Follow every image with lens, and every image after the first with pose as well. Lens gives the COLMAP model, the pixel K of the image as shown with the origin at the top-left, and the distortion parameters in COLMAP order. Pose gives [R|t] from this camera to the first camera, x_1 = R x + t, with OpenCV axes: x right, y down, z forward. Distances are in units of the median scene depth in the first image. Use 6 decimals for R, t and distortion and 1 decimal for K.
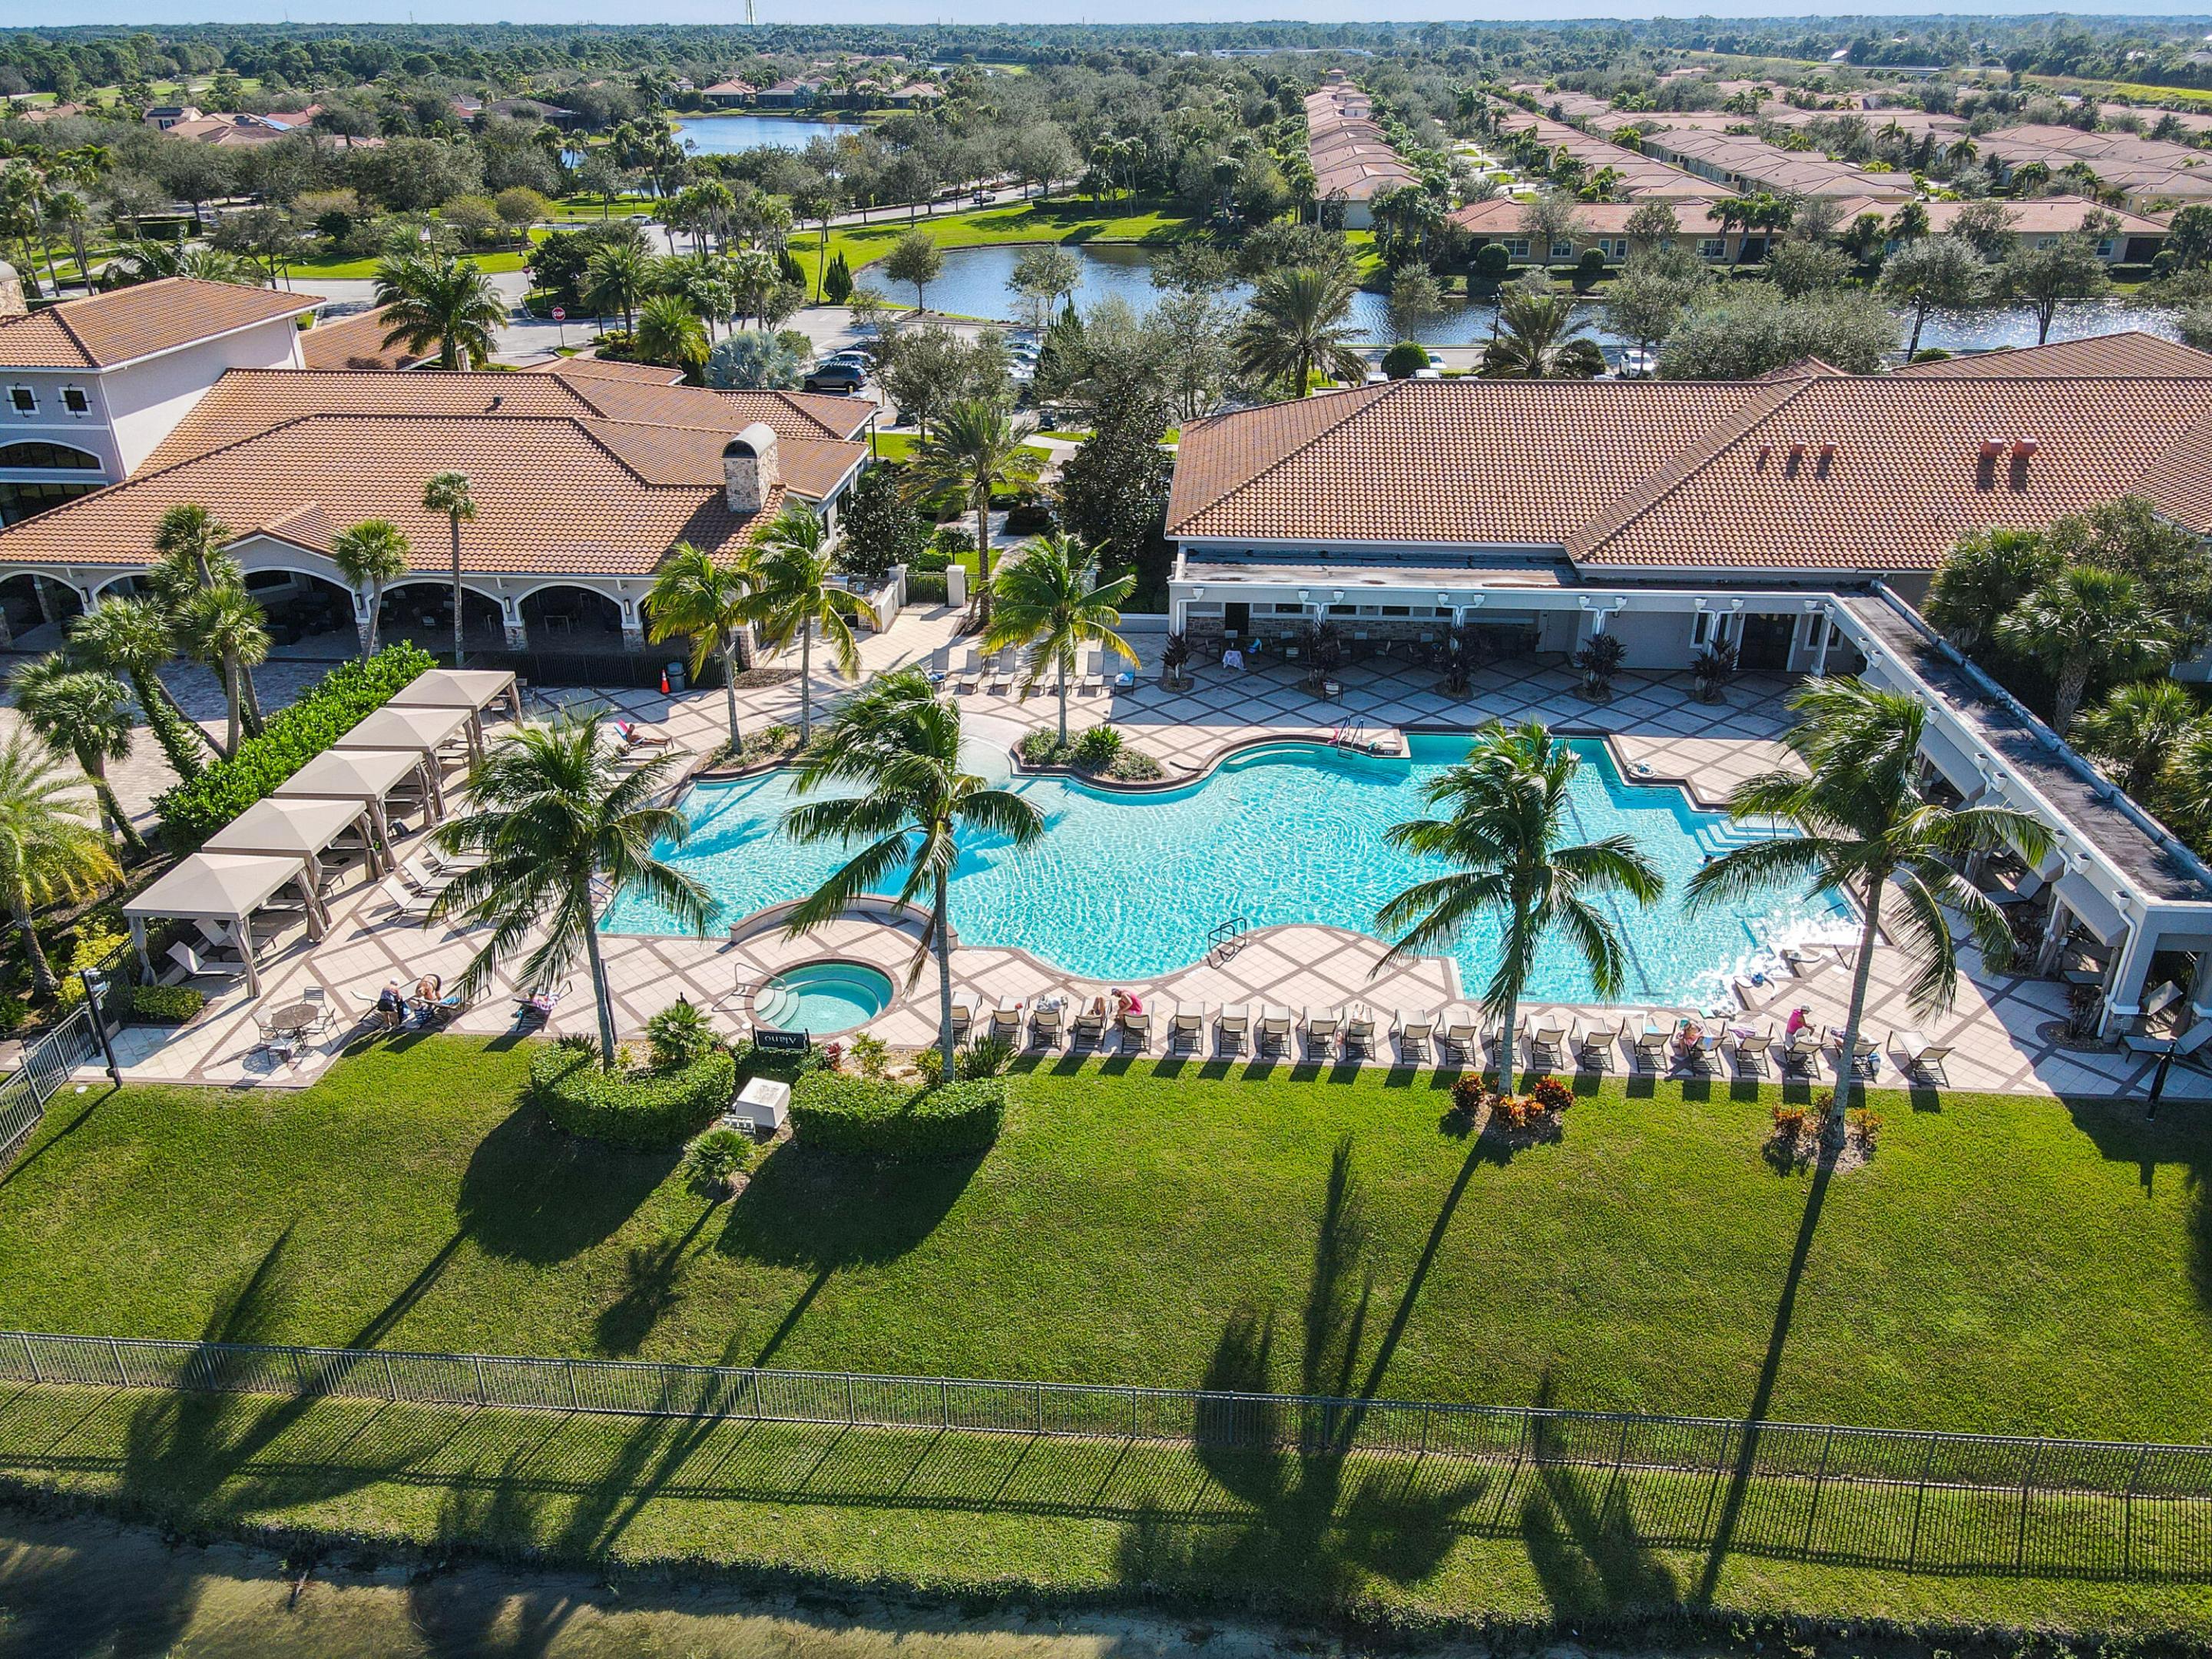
lens RADIAL K [[1611.5, 0, 1097.7], [0, 1611.5, 831.9], [0, 0, 1]] dist [0.022754, -0.000851]
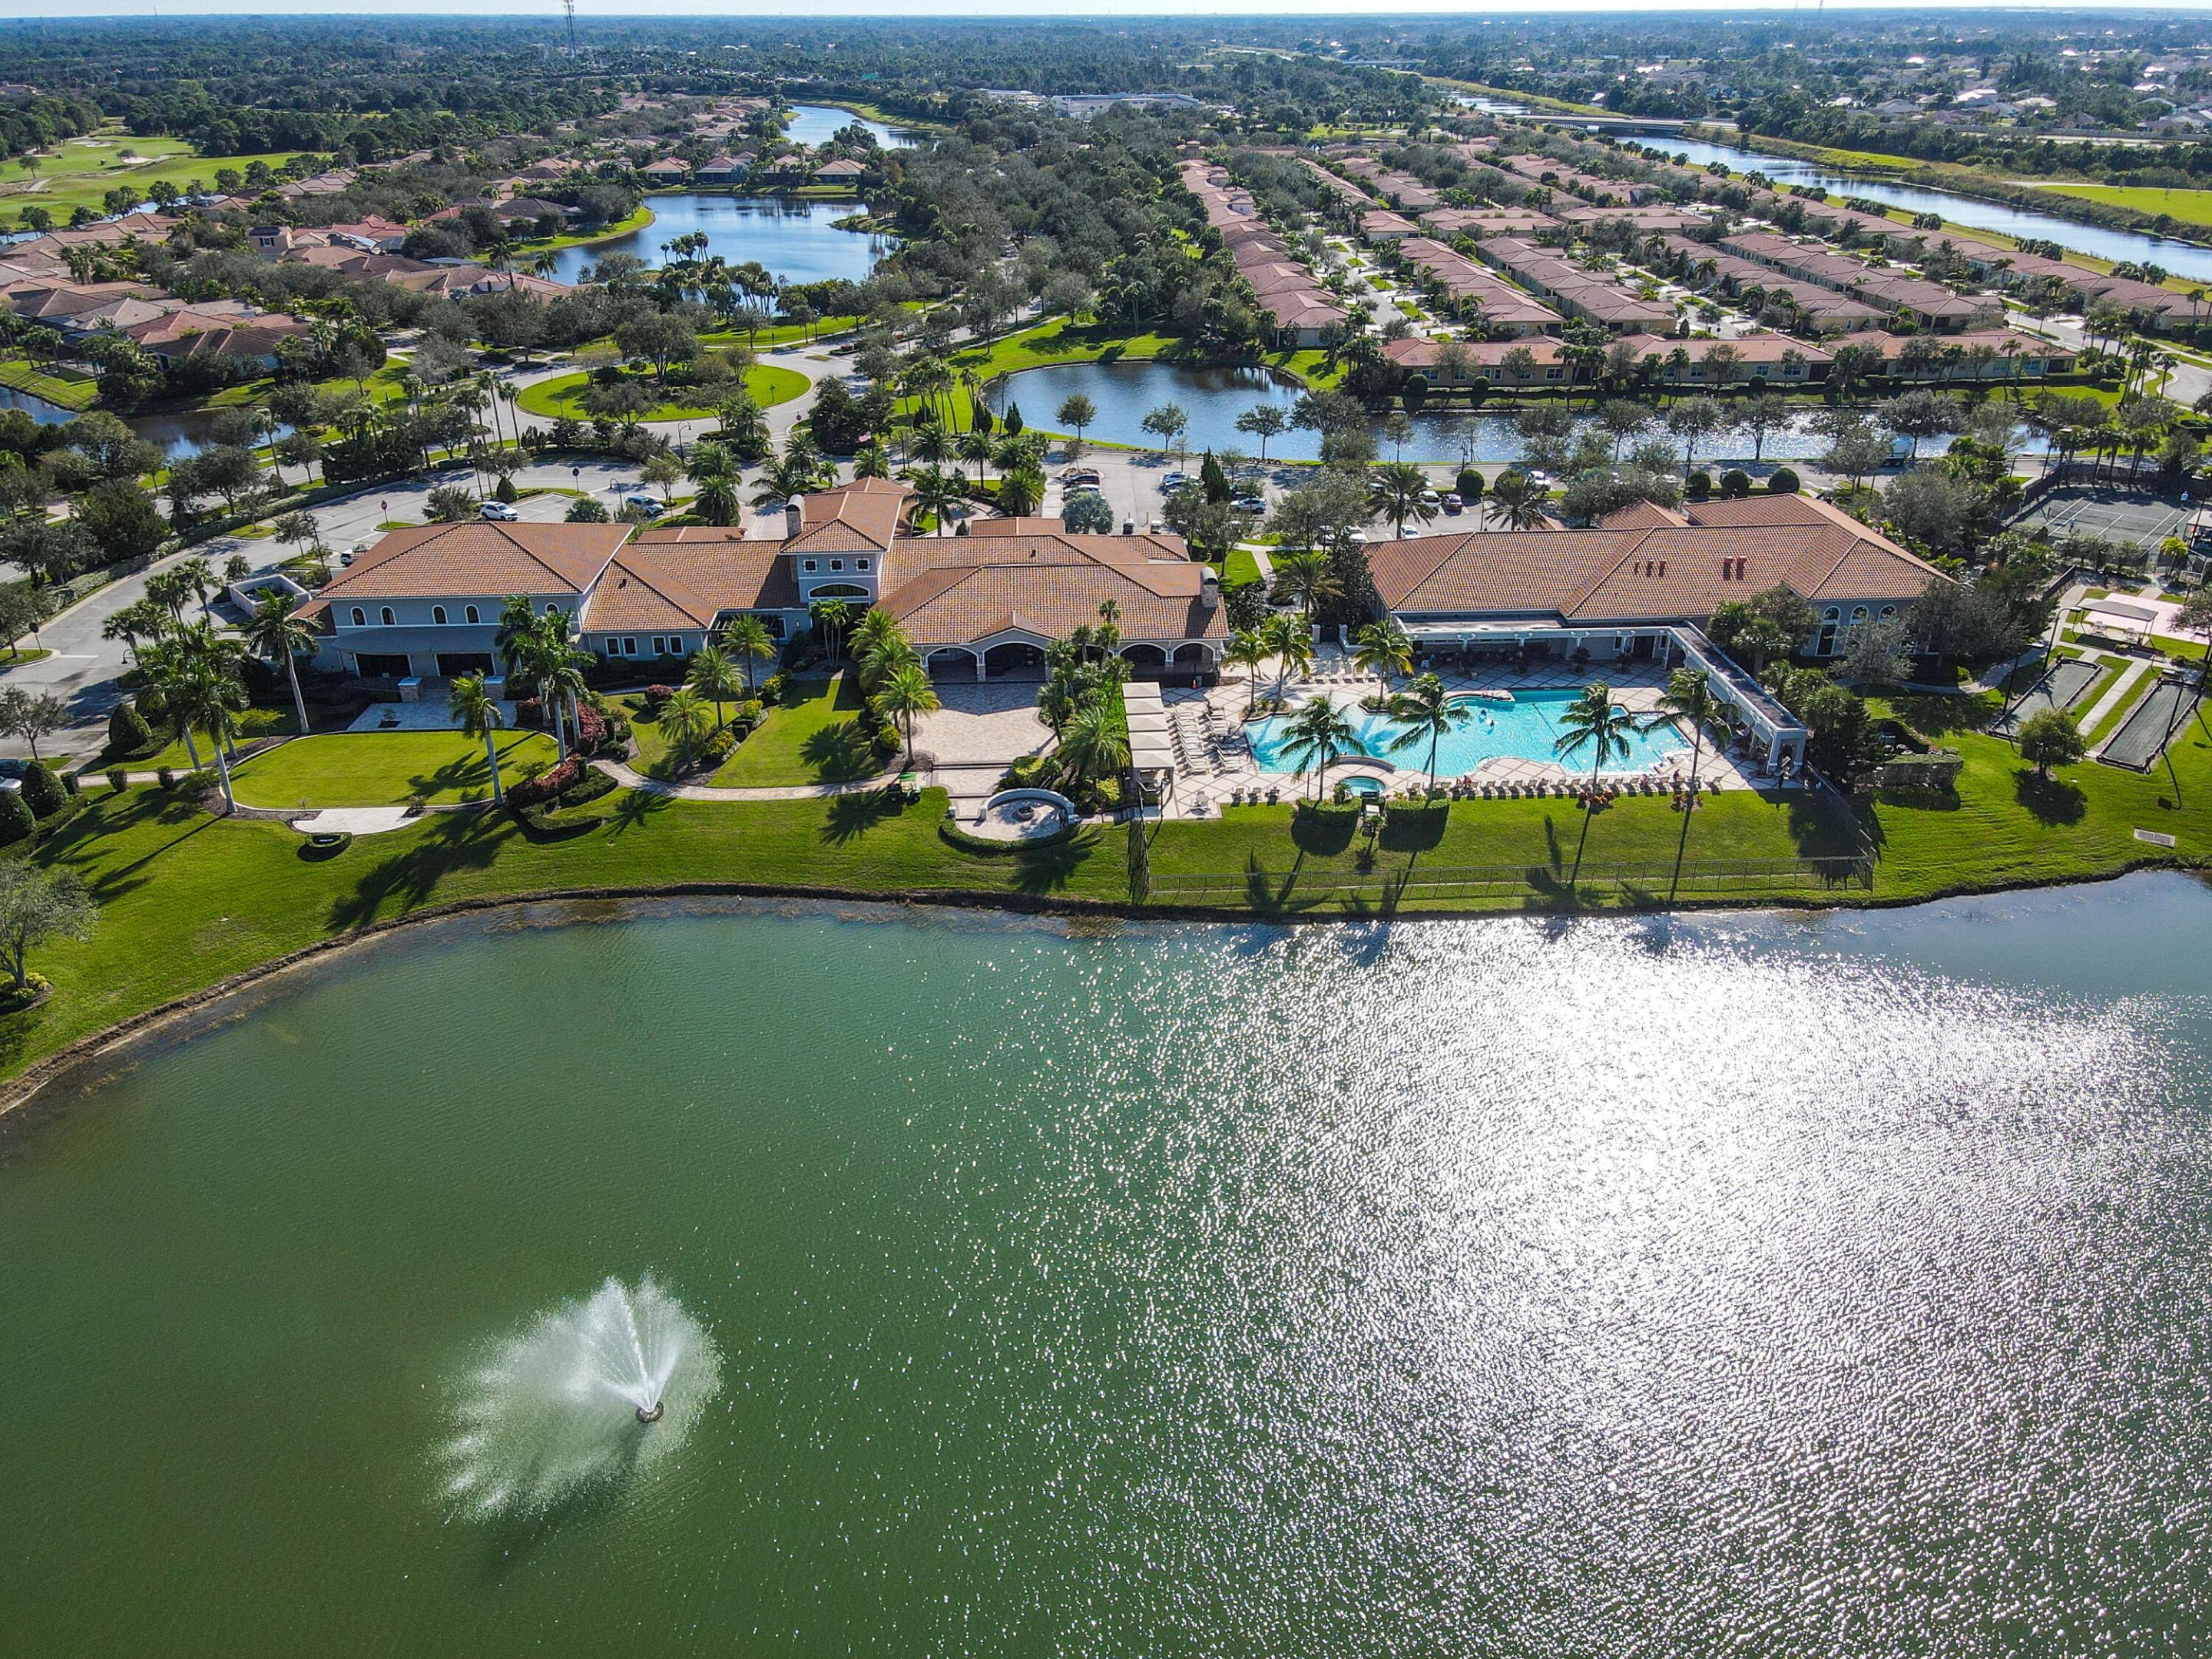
lens RADIAL K [[1595.2, 0, 1106.0], [0, 1595.2, 829.5], [0, 0, 1]] dist [0.017429, -0.002764]
pose [[0.992196, -0.054926, 0.111936, -0.716467], [0.054351, 0.998488, 0.008187, 0.097981], [-0.112216, -0.002039, 0.993682, -1.377631]]
